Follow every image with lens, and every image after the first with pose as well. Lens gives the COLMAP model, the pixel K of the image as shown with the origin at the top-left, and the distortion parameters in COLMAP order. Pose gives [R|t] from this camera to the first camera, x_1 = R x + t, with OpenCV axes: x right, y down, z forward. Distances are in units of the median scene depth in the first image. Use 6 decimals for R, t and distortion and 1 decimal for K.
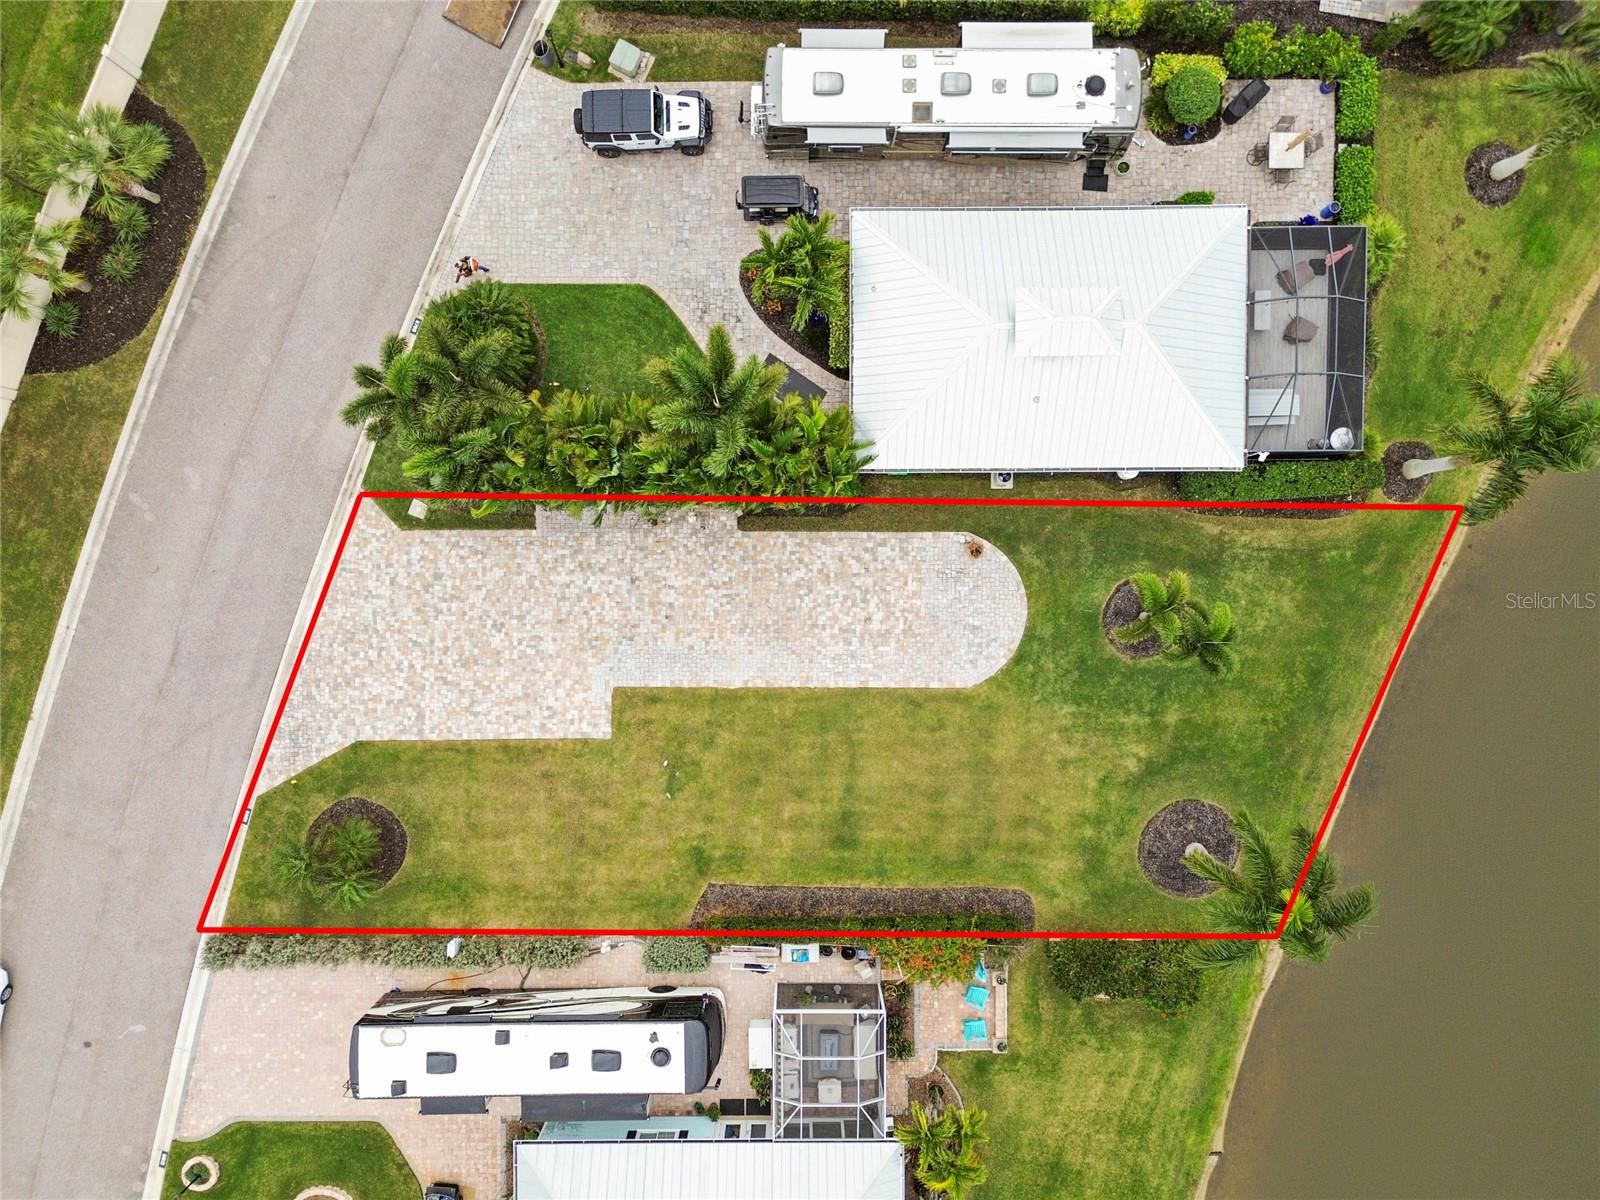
lens RADIAL K [[1141.9, 0, 800.0], [0, 1141.9, 600.0], [0, 0, 1]] dist [0.046400, -0.051718]
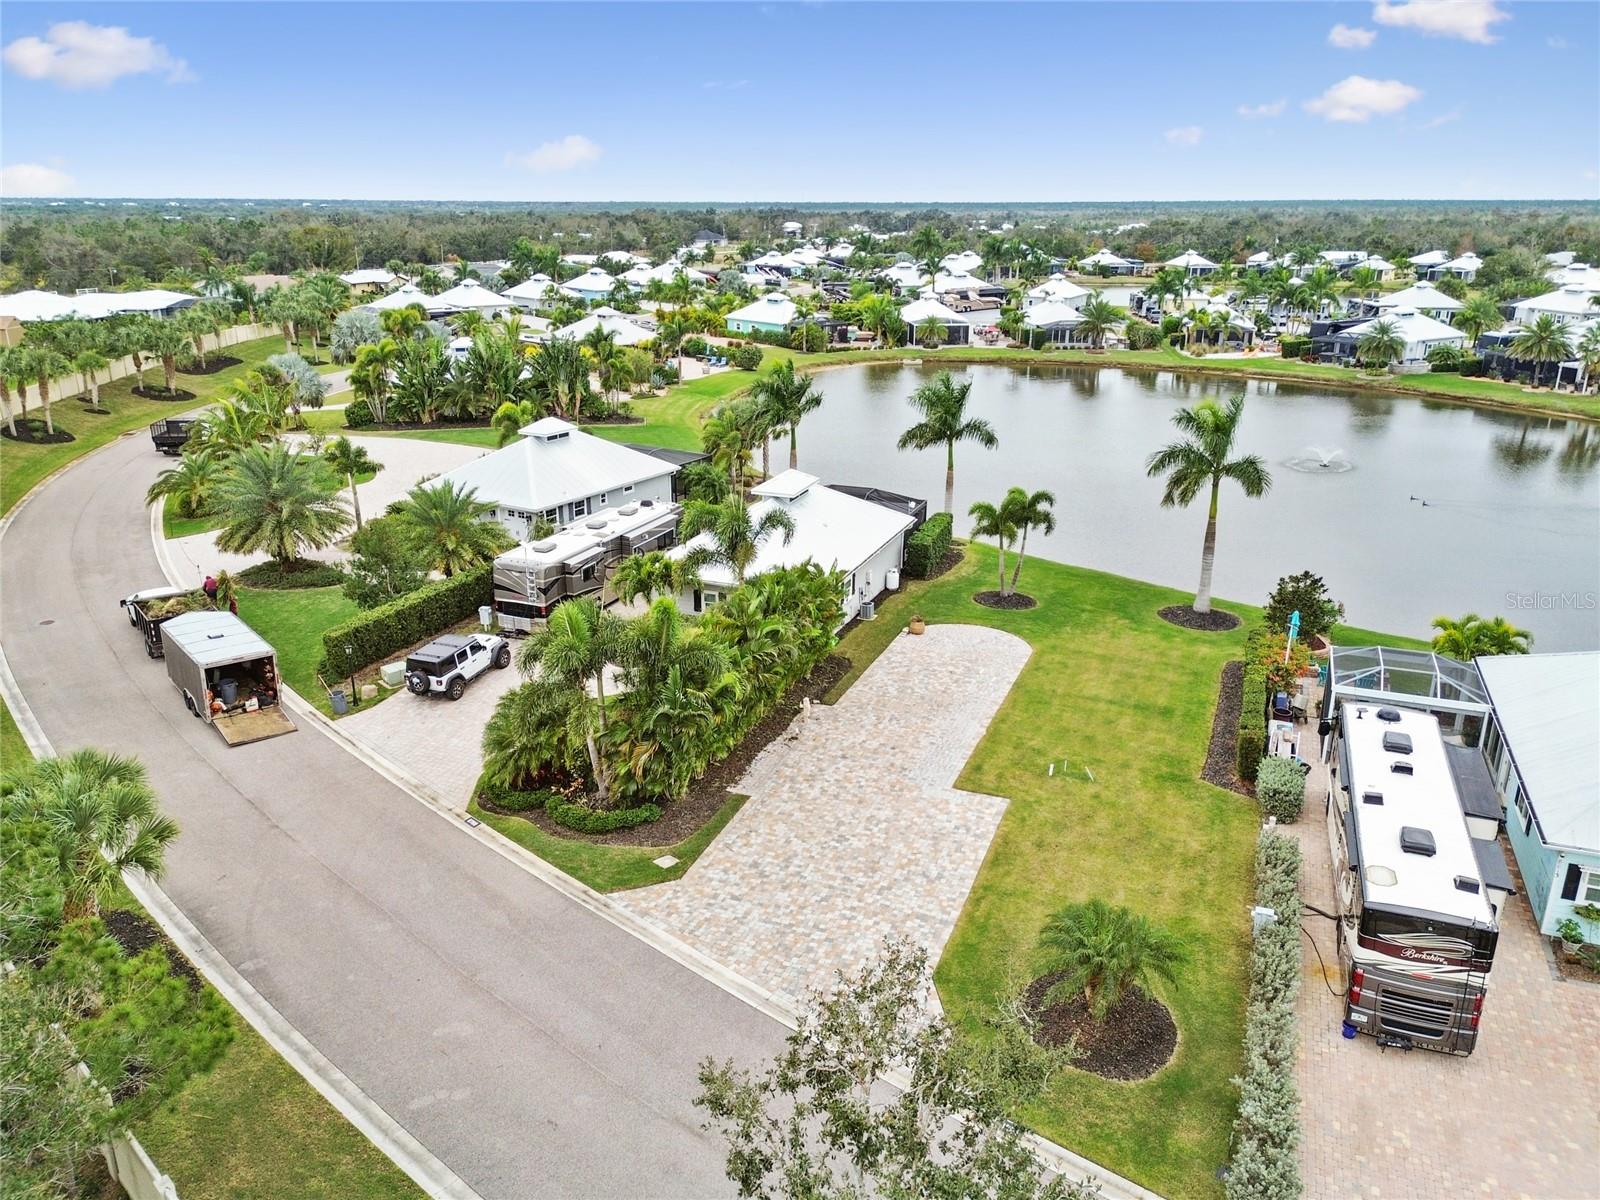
lens RADIAL K [[1141.9, 0, 800.0], [0, 1141.9, 600.0], [0, 0, 1]] dist [0.046400, -0.051718]
pose [[0.372282, -0.314671, 0.873149, -0.925713], [0.927939, 0.107602, -0.356864, 0.265689], [0.018343, 0.943082, 0.332054, 0.572645]]
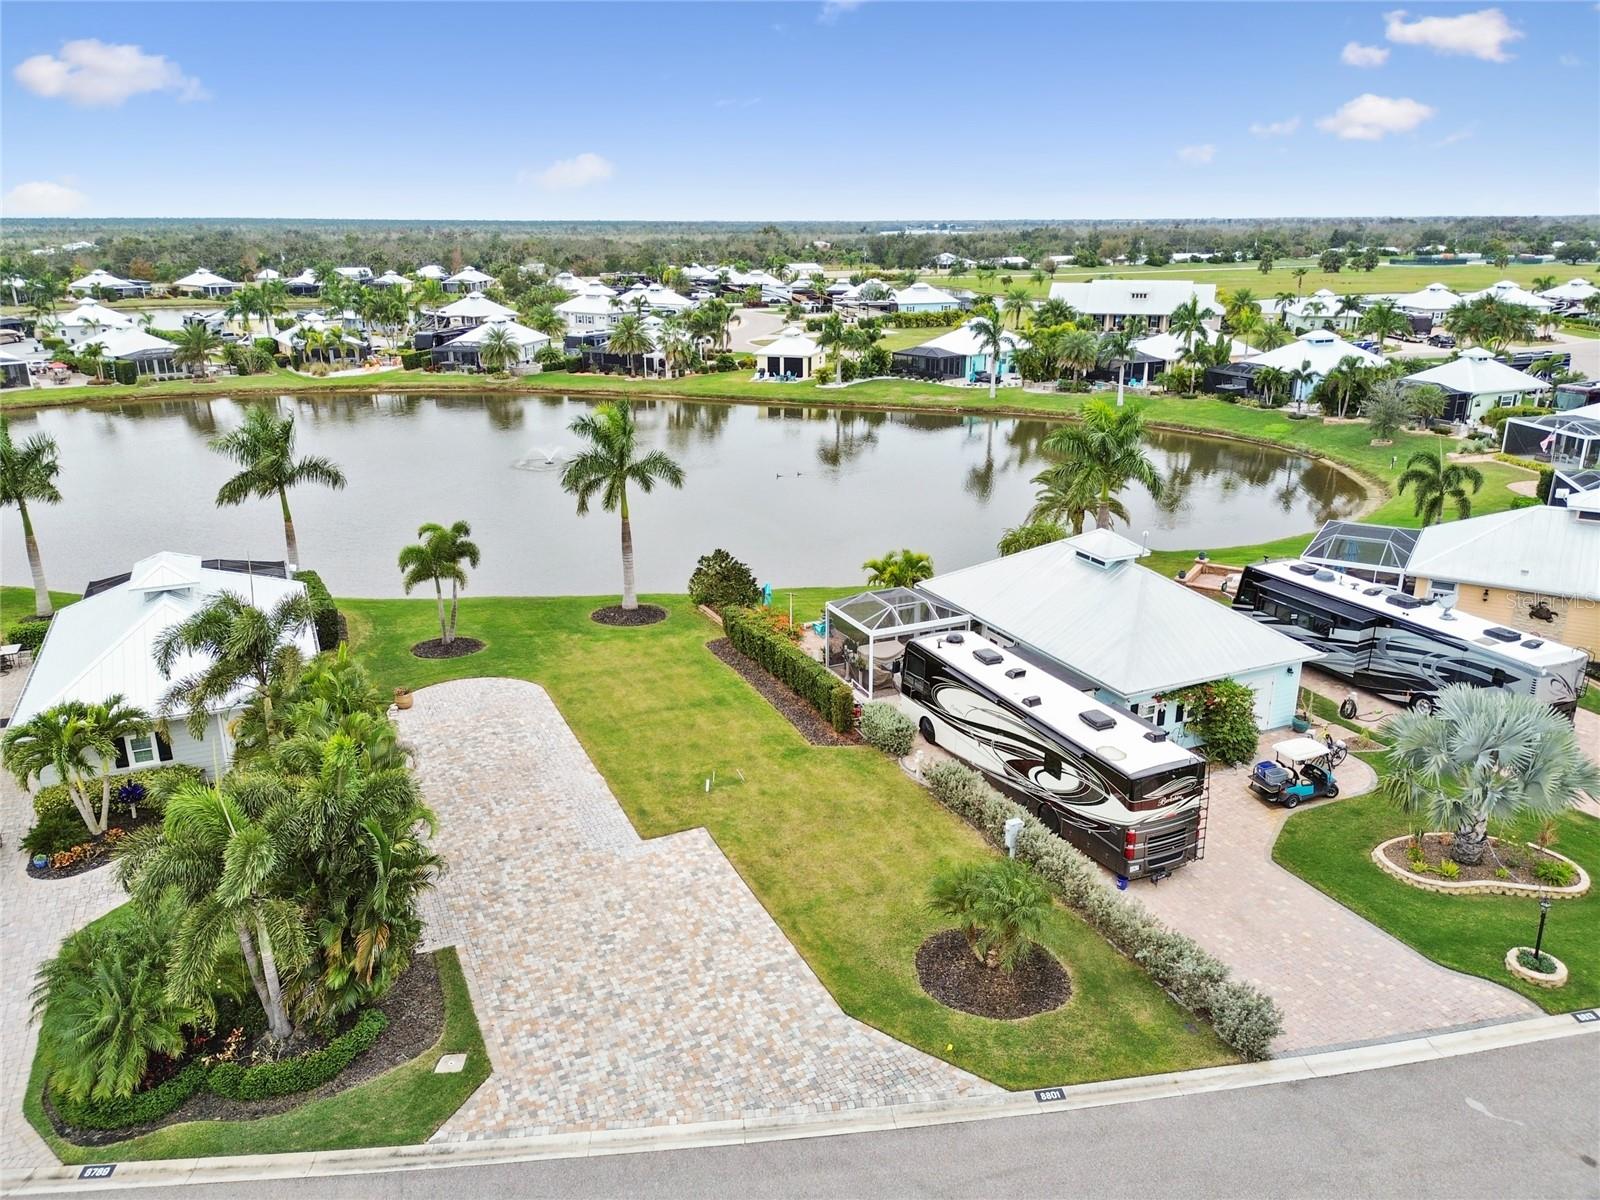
lens RADIAL K [[1141.9, 0, 800.0], [0, 1141.9, 600.0], [0, 0, 1]] dist [0.046400, -0.051718]
pose [[-0.421977, -0.295817, 0.856988, -0.848293], [0.906589, -0.143516, 0.396861, -0.117468], [0.005594, 0.944402, 0.328745, 0.578259]]
